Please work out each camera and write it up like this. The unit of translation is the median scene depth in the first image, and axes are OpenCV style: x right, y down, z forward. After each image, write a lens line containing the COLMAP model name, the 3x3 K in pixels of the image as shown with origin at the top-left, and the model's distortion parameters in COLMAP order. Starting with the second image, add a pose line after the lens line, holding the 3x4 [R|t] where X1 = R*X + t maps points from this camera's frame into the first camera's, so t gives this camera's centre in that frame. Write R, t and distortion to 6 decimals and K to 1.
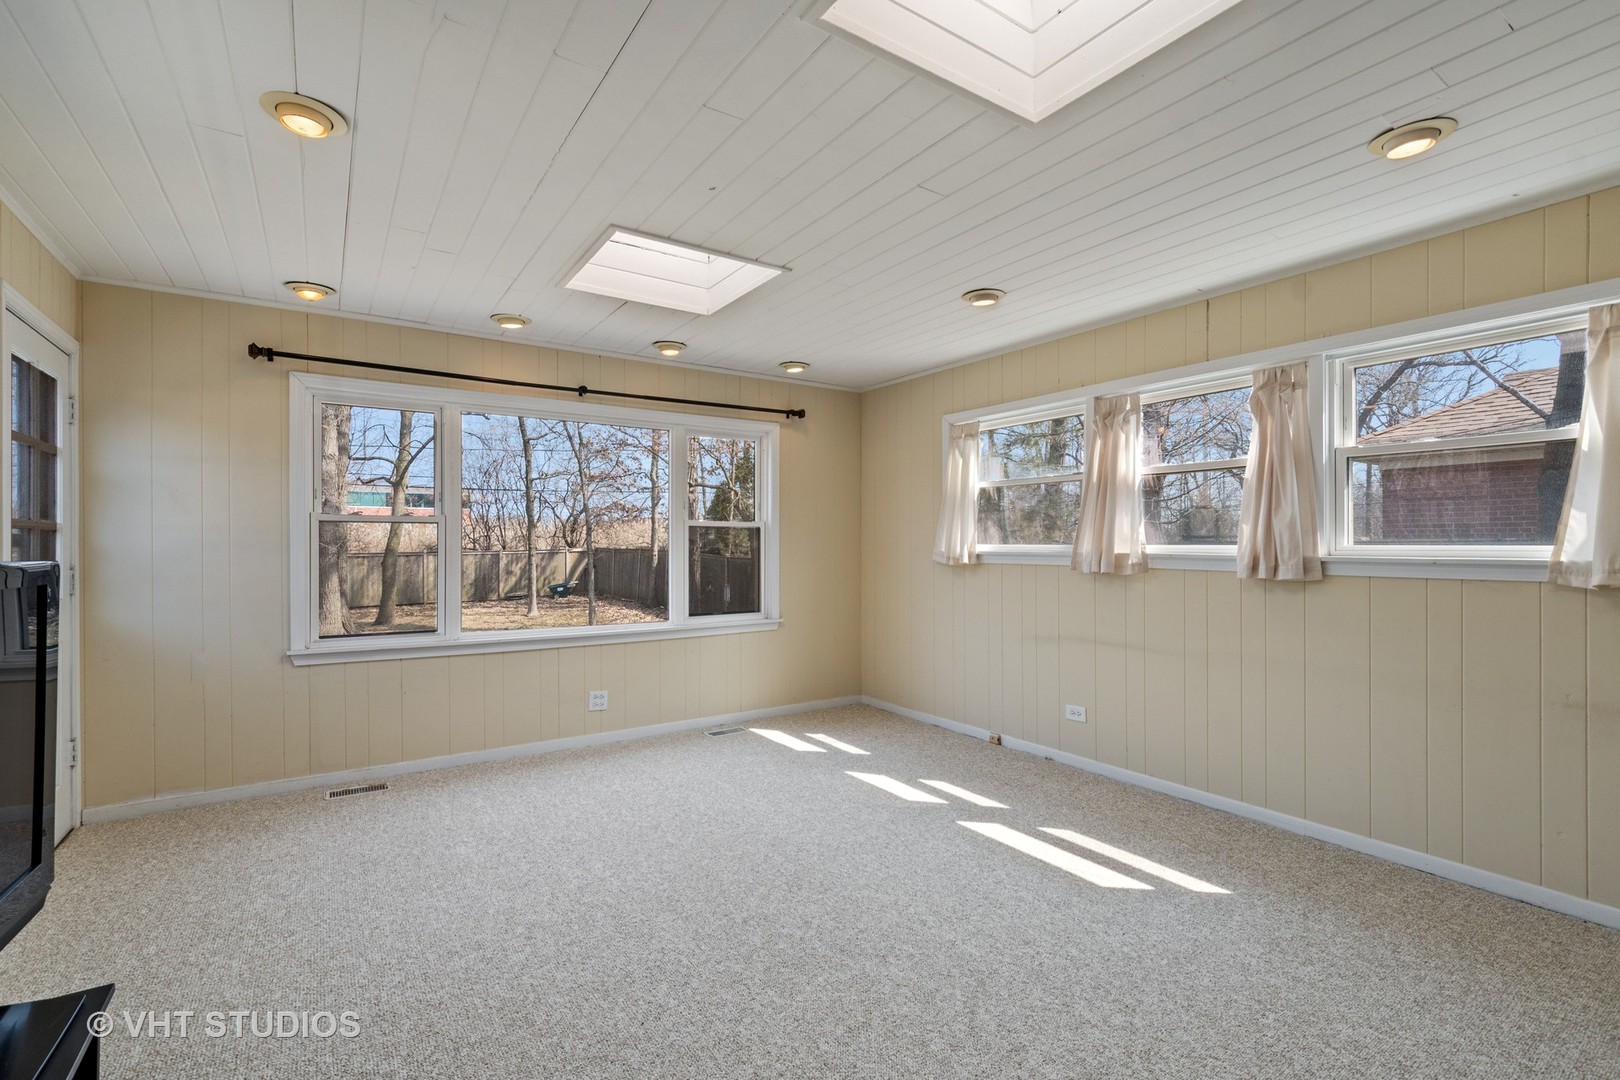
lens RADIAL K [[718.1, 0, 810.0], [0, 718.1, 540.0], [0, 0, 1]] dist [0.002739, -0.000095]
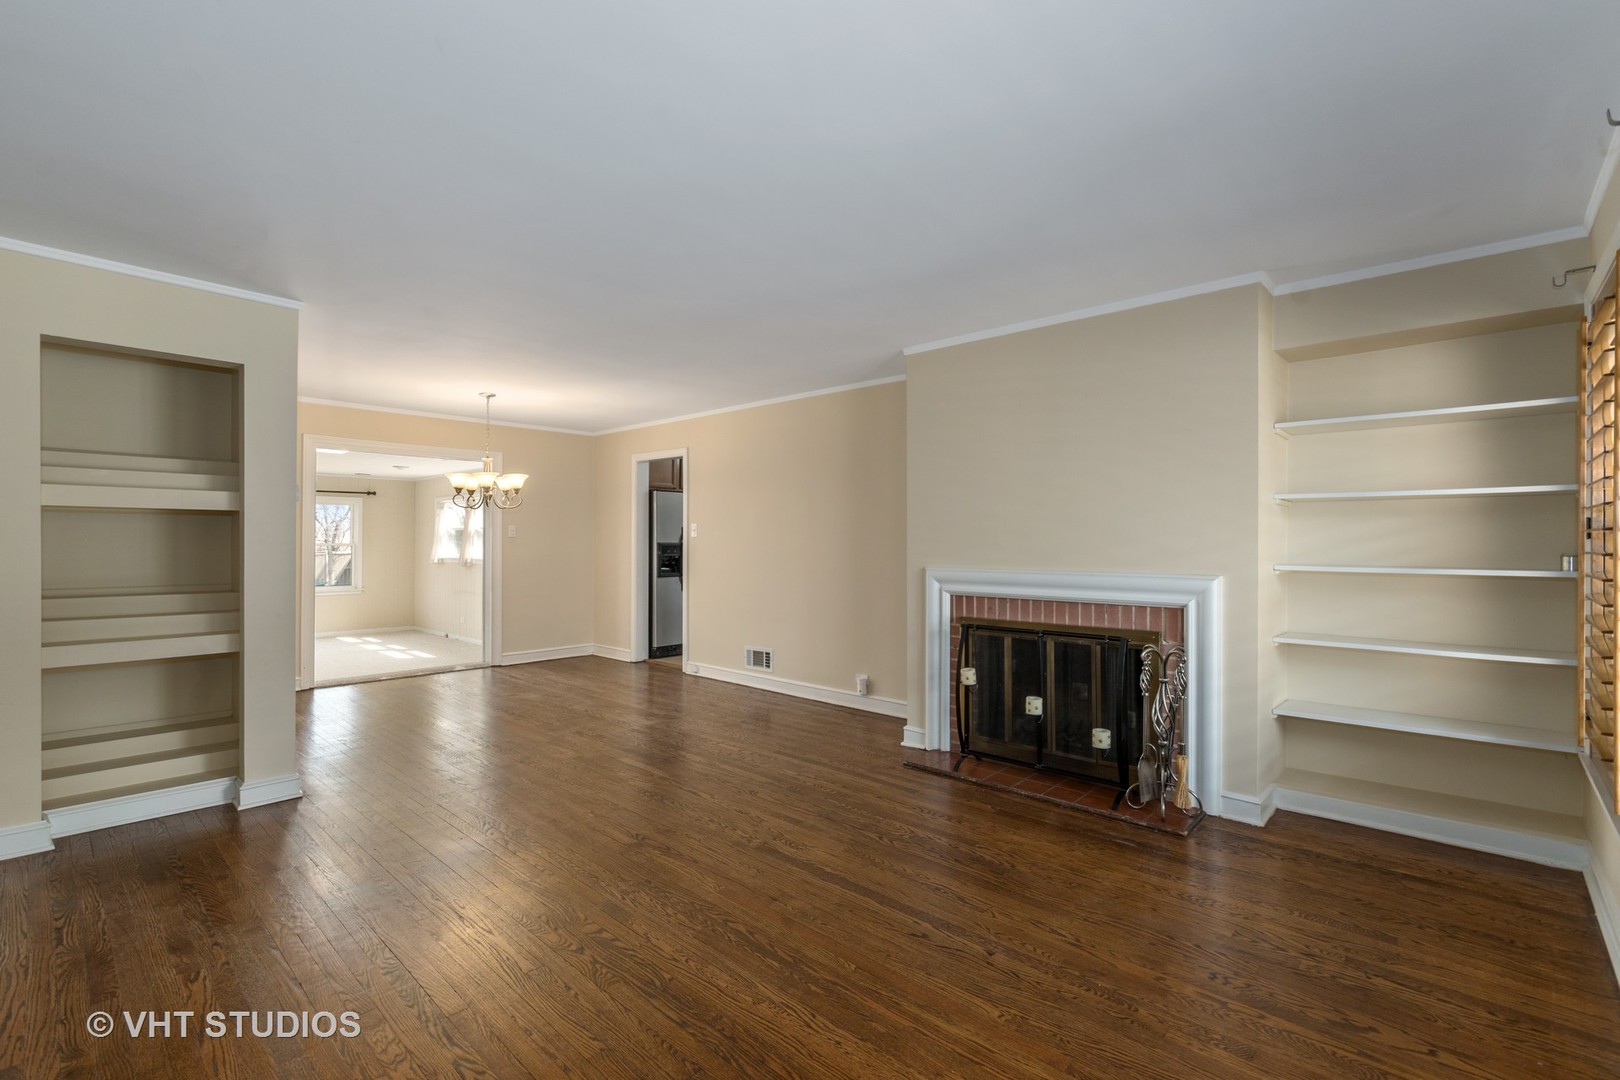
lens RADIAL K [[718.1, 0, 810.0], [0, 718.1, 540.0], [0, 0, 1]] dist [0.002739, -0.000095]
pose [[0.976660, 0.002130, 0.214780, 0.816393], [-0.002083, 0.999998, -0.000442, -0.037954], [-0.214780, -0.000016, 0.976662, -1.416010]]
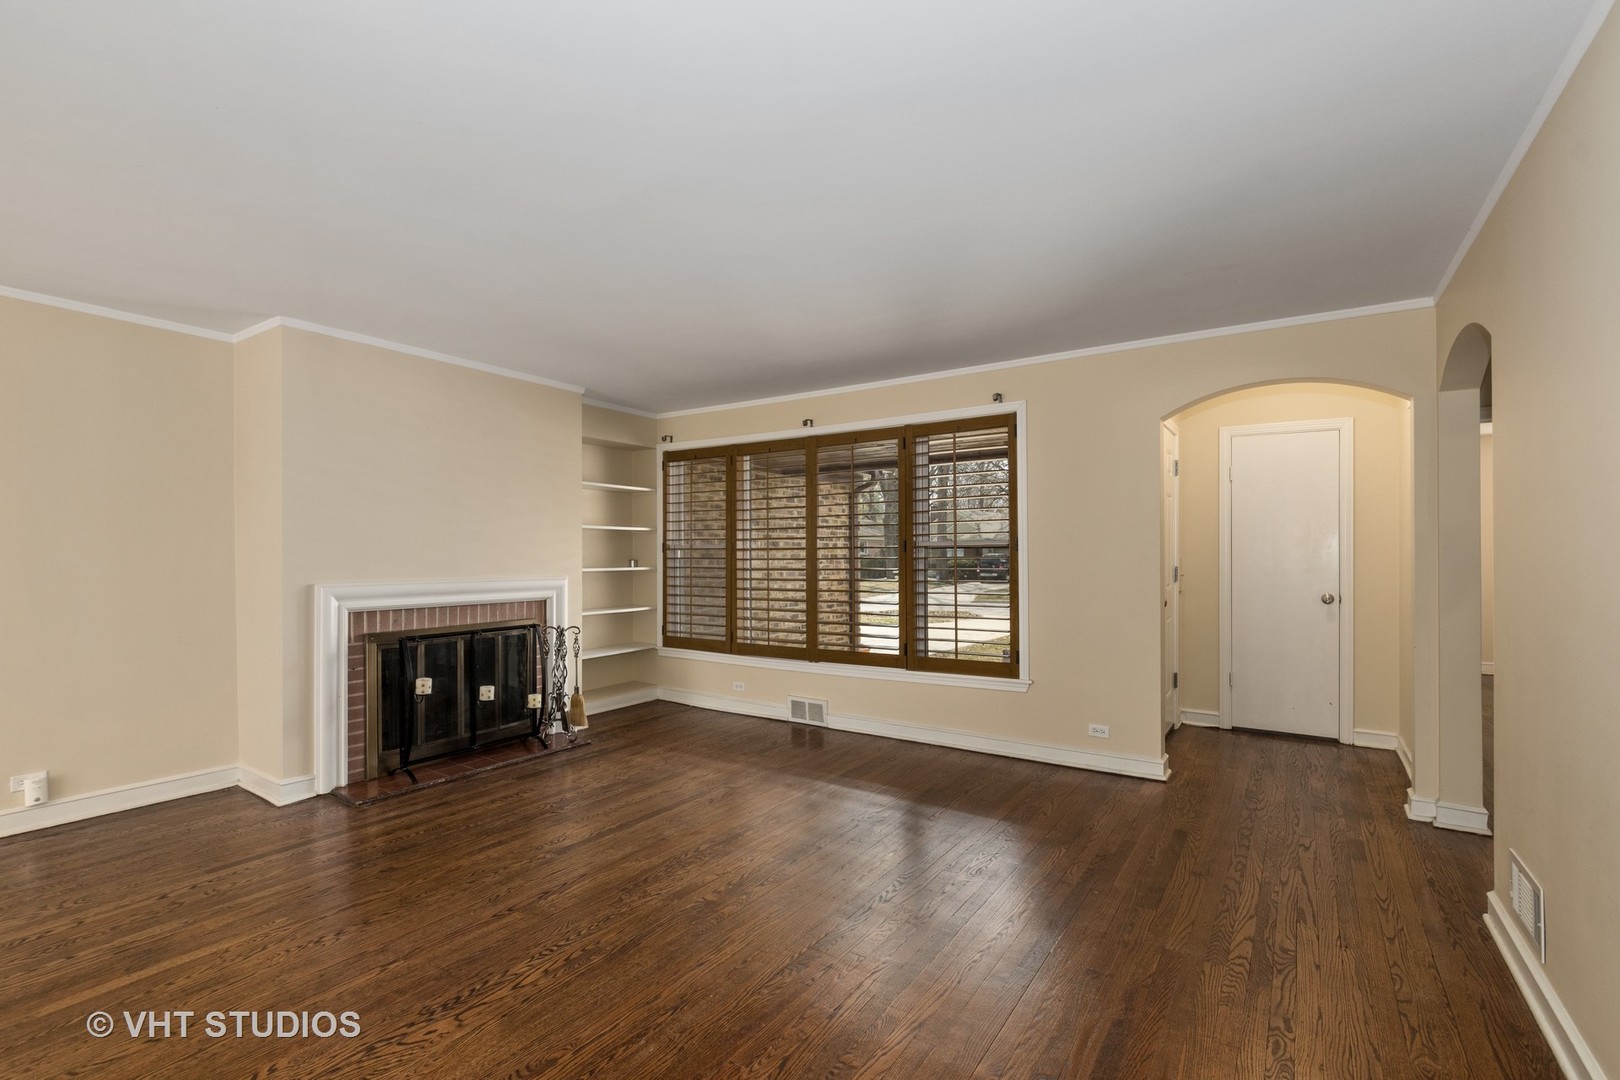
lens RADIAL K [[718.1, 0, 810.0], [0, 718.1, 540.0], [0, 0, 1]] dist [0.002739, -0.000095]
pose [[-0.363965, 0.015231, 0.931288, 0.274714], [-0.003857, 0.999833, -0.017859, -0.040025], [-0.931405, -0.010092, -0.363846, -0.825478]]
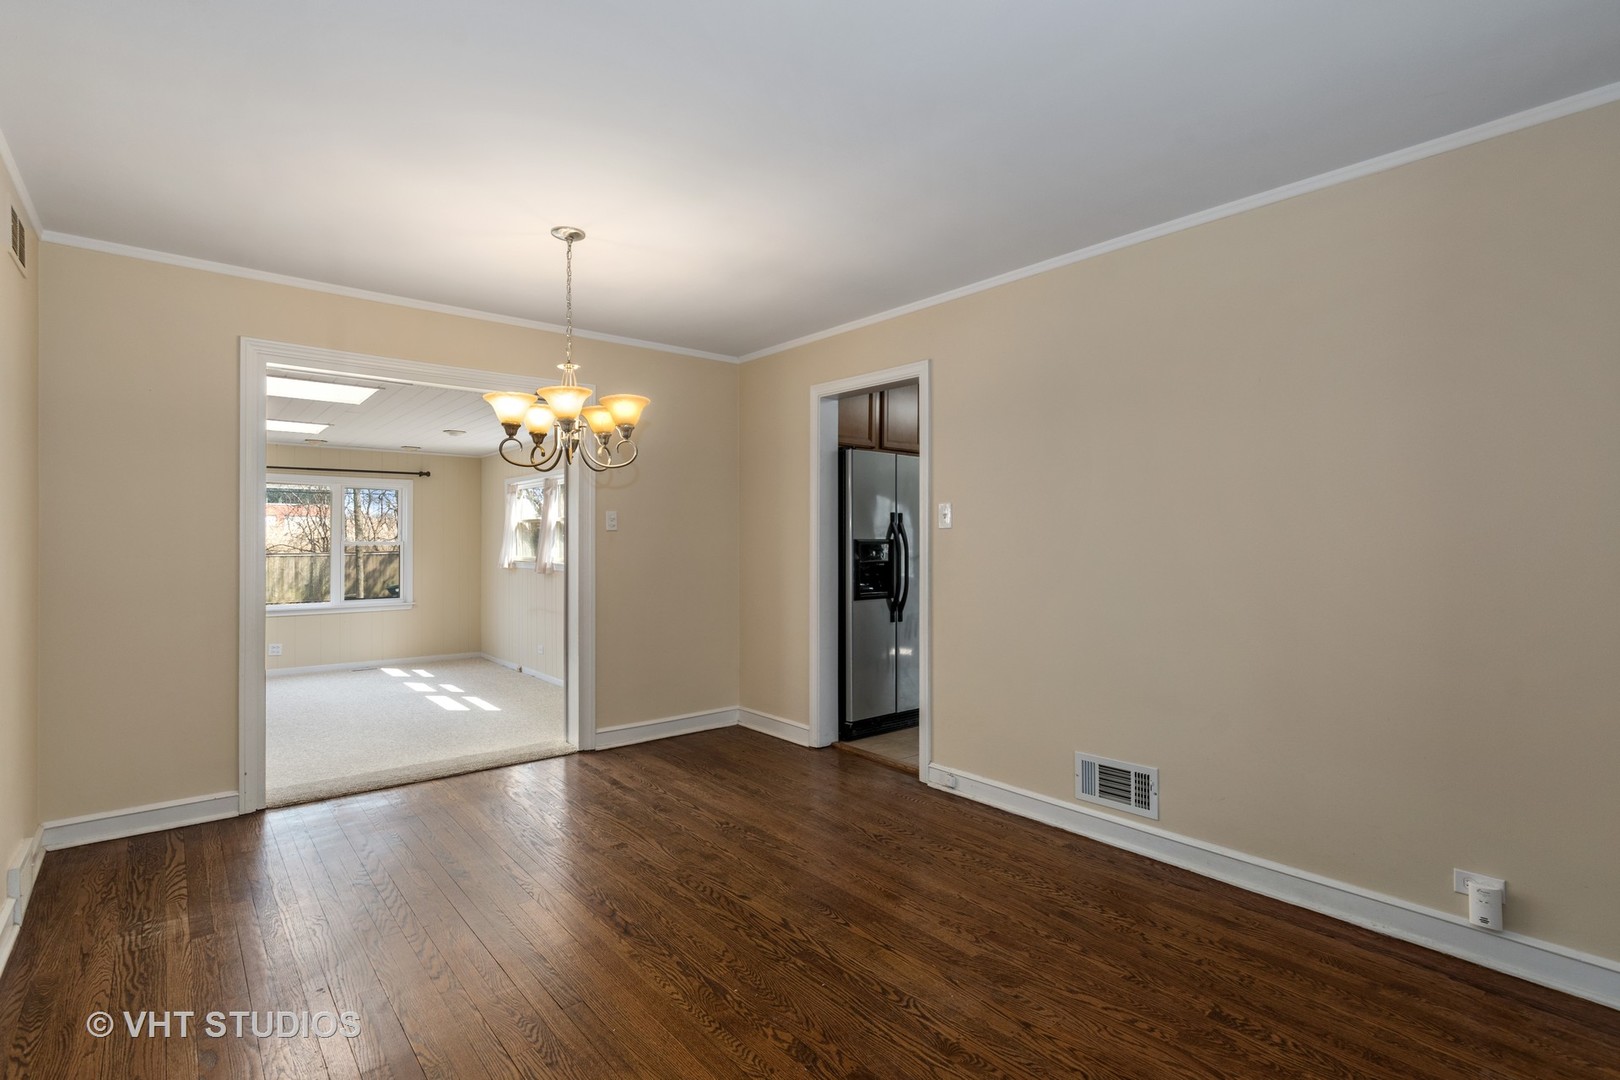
lens RADIAL K [[786.4, 0, 810.0], [0, 786.4, 540.0], [0, 0, 1]] dist [0.000796, 0.000371]
pose [[0.996462, -0.000282, 0.084042, 0.699283], [0.000041, 0.999996, 0.002869, -0.034505], [-0.084043, -0.002856, 0.996458, -0.832341]]
